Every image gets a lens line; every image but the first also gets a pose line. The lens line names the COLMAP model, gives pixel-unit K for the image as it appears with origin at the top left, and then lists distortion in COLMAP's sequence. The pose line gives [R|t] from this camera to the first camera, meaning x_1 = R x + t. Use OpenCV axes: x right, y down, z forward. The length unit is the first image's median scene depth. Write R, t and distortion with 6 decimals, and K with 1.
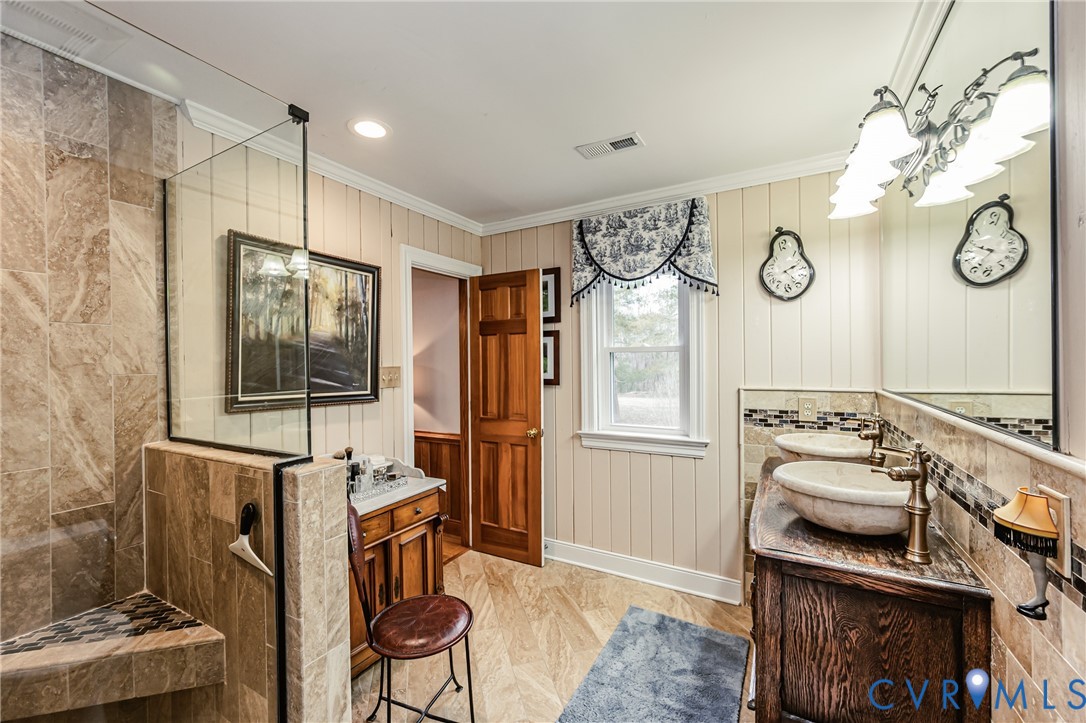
lens RADIAL K [[435.9, 0, 542.6], [0, 435.9, 365.3], [0, 0, 1]] dist [0.012223, 0.000193]
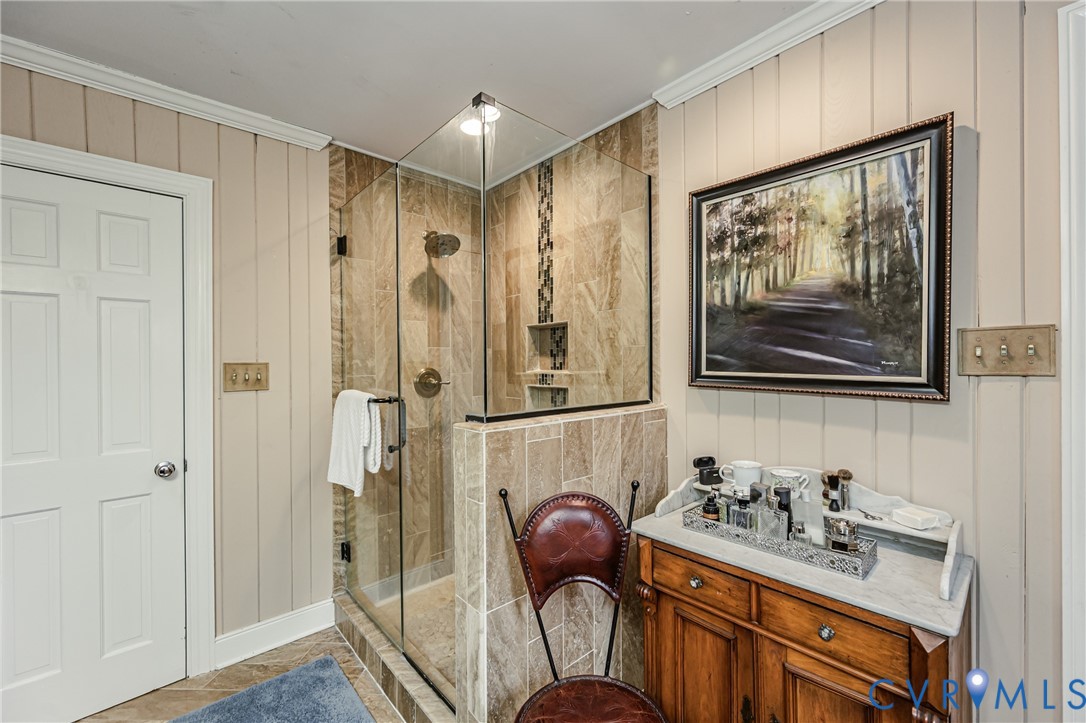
lens RADIAL K [[435.9, 0, 541.8], [0, 435.9, 360.3], [0, 0, 1]] dist [0.012223, 0.000193]
pose [[-0.316349, 0.016125, -0.948506, 0.265975], [0.009686, 0.999858, 0.013768, 0.033599], [0.948593, -0.004832, -0.316461, 0.904907]]
